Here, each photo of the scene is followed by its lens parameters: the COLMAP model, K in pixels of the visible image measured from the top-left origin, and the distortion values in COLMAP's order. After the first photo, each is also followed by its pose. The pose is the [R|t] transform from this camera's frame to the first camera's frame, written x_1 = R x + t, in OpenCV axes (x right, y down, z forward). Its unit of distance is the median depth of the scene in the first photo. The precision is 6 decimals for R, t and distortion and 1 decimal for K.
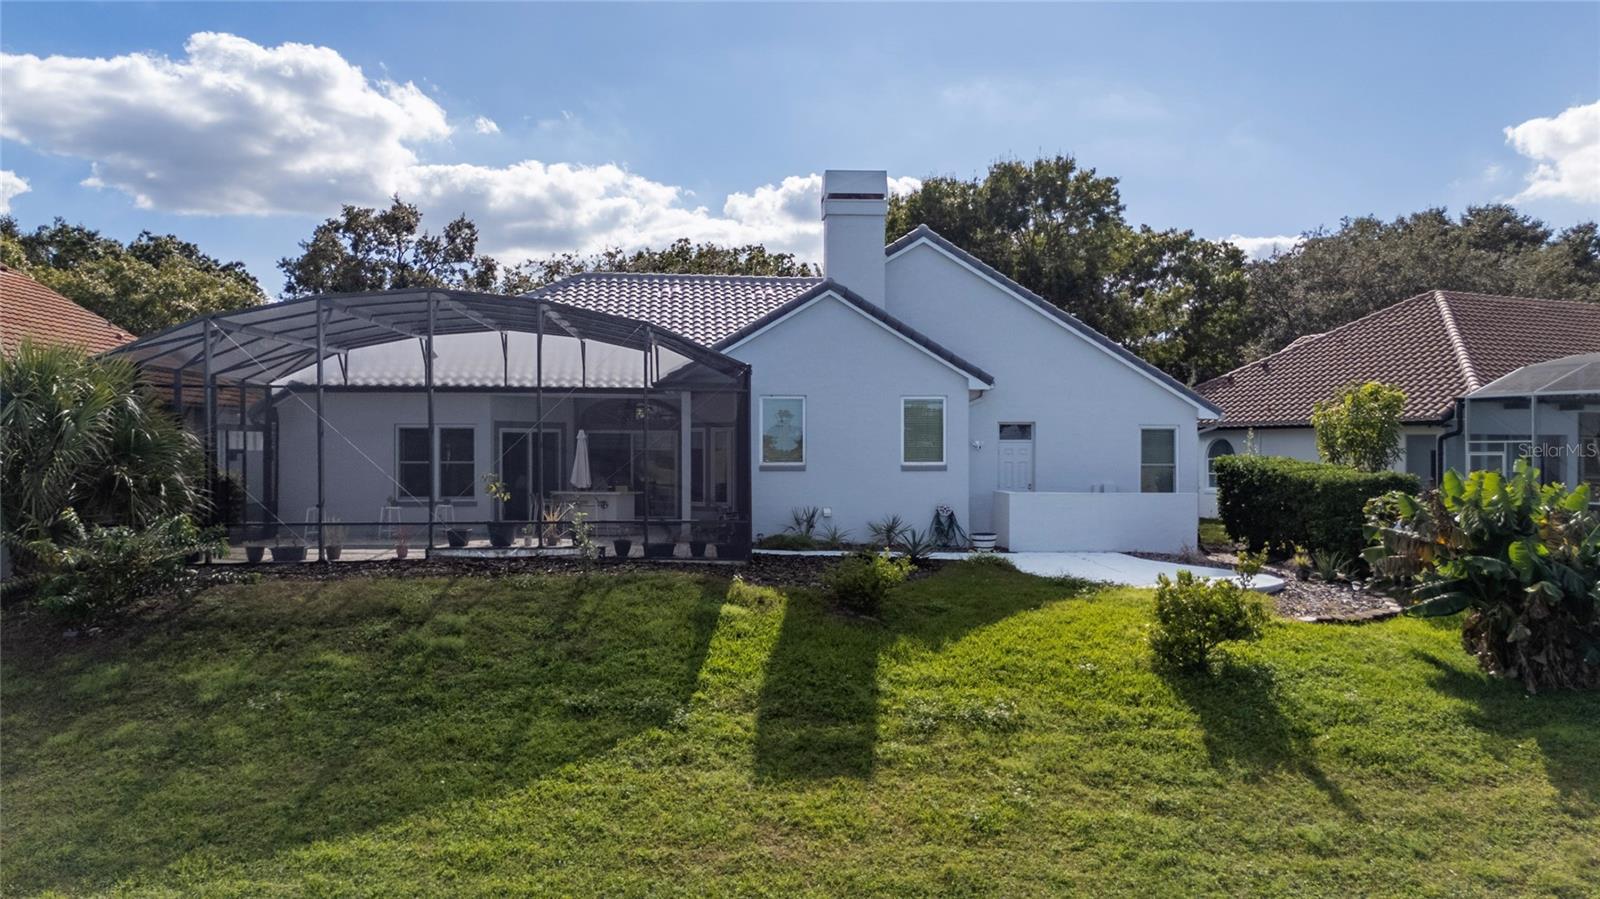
lens RADIAL K [[1204.3, 0, 800.0], [0, 1204.3, 449.5], [0, 0, 1]] dist [0.091422, -0.000476]
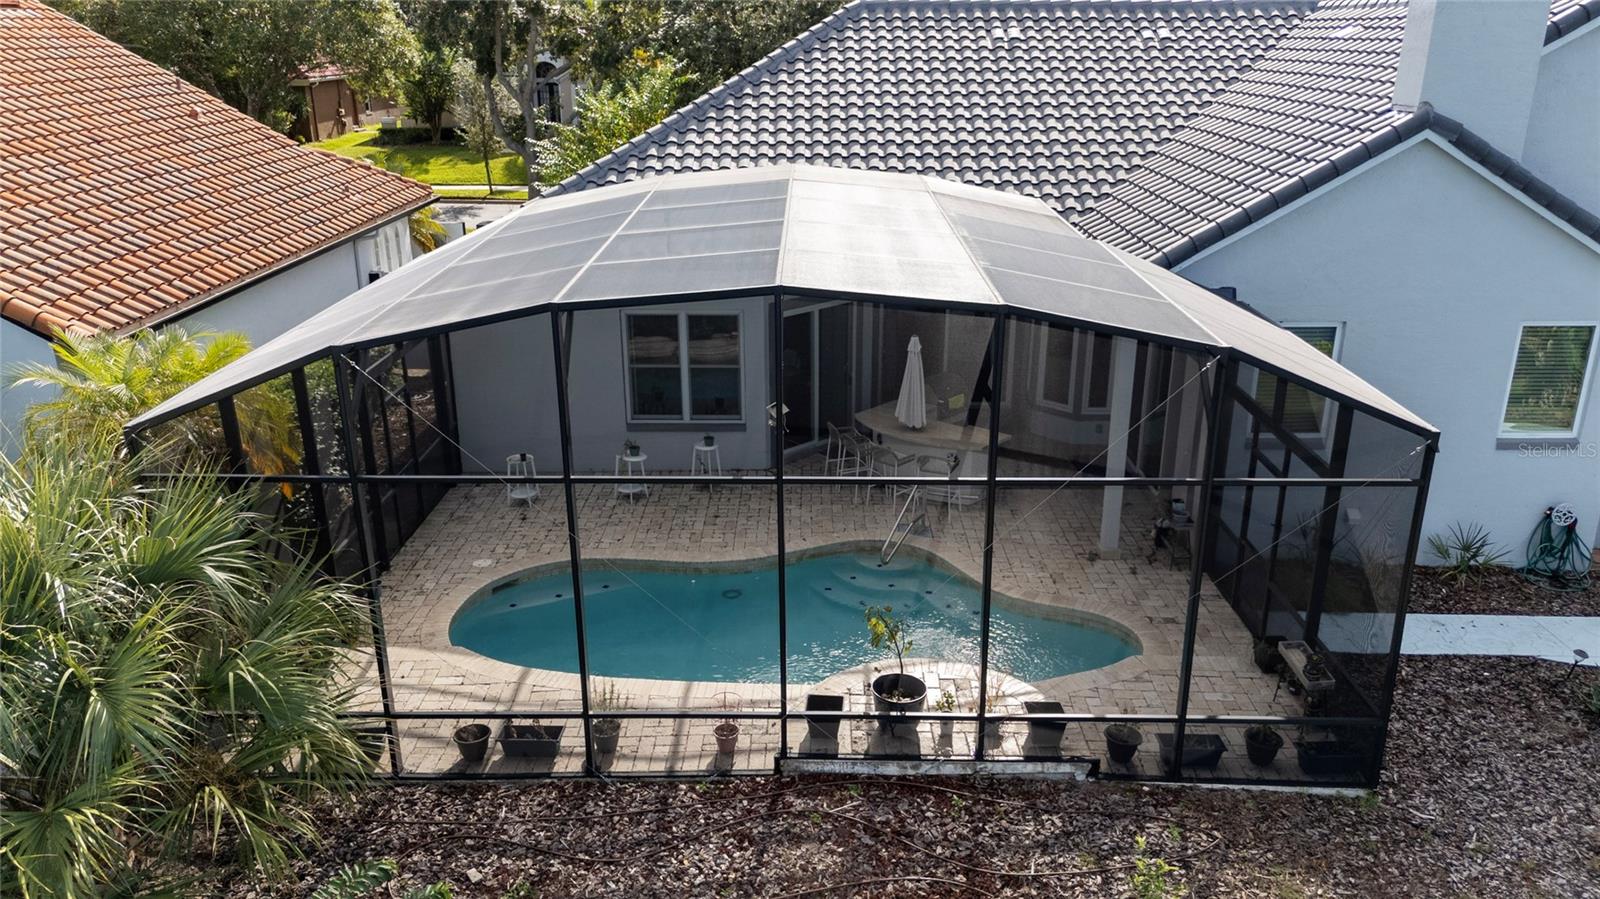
lens RADIAL K [[1204.3, 0, 800.0], [0, 1204.3, 449.5], [0, 0, 1]] dist [0.091422, -0.000476]
pose [[0.996295, 0.034266, -0.078881, -0.198919], [-0.006167, 0.943302, 0.331879, -0.175879], [0.085780, -0.330163, 0.940018, 0.411466]]
